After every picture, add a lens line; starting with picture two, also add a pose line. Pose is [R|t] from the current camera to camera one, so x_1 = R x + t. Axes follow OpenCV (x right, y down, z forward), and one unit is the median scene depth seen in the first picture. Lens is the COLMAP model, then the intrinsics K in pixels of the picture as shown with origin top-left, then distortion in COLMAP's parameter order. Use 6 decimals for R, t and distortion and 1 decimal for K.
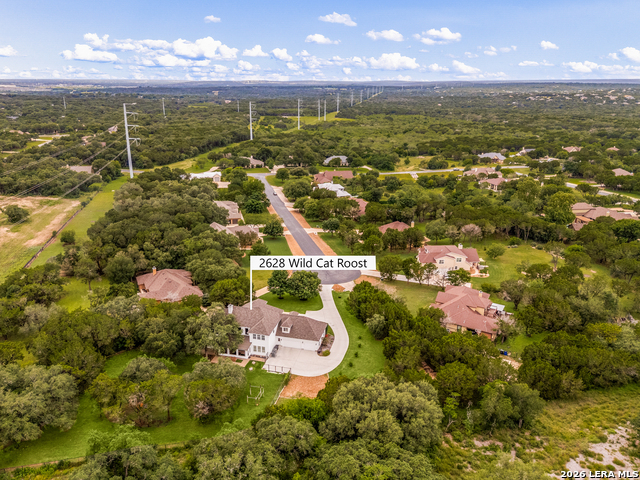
lens RADIAL K [[472.1, 0, 320.0], [0, 472.1, 240.0], [0, 0, 1]] dist [0.070224, -0.060648]
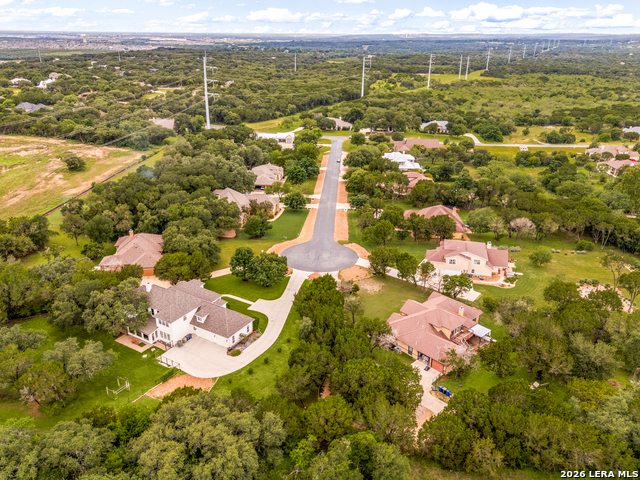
lens RADIAL K [[488.2, 0, 320.0], [0, 488.2, 240.0], [0, 0, 1]] dist [0.071609, -0.071292]
pose [[0.954980, 0.117314, -0.272489, 0.155425], [-0.097333, 0.991549, 0.085771, -0.024273], [0.280249, -0.055388, 0.958328, 0.075930]]
